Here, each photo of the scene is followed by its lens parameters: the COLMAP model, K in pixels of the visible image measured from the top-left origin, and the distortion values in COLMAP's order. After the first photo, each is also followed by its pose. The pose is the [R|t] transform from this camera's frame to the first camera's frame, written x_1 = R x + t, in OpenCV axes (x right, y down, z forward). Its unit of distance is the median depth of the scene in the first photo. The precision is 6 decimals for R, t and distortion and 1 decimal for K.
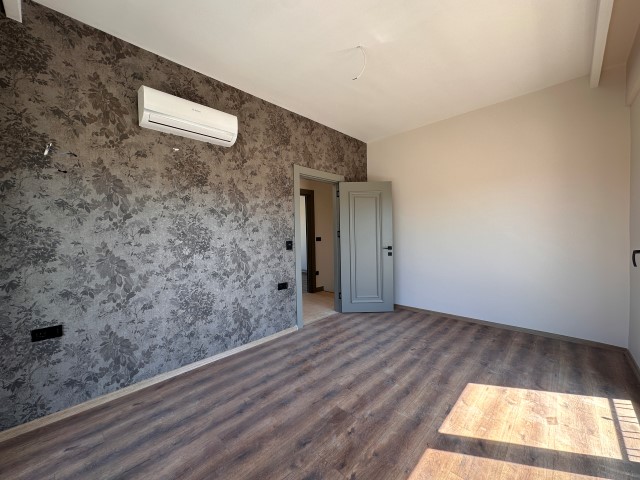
lens RADIAL K [[256.0, 0, 320.1], [0, 256.0, 239.7], [0, 0, 1]] dist [-0.006681, -0.000201]
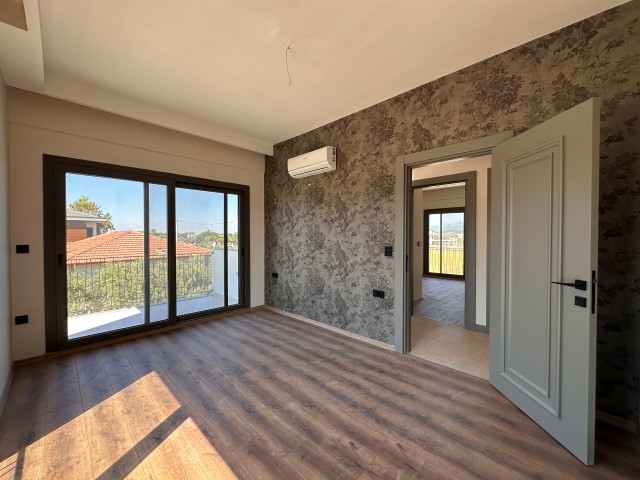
lens RADIAL K [[256.0, 0, 318.6], [0, 256.0, 240.3], [0, 0, 1]] dist [-0.006681, -0.000201]
pose [[-0.000174, 0.035759, -0.999360, 0.986410], [-0.026637, 0.999006, 0.035751, -0.053897], [0.999645, 0.026626, 0.000779, 0.974069]]
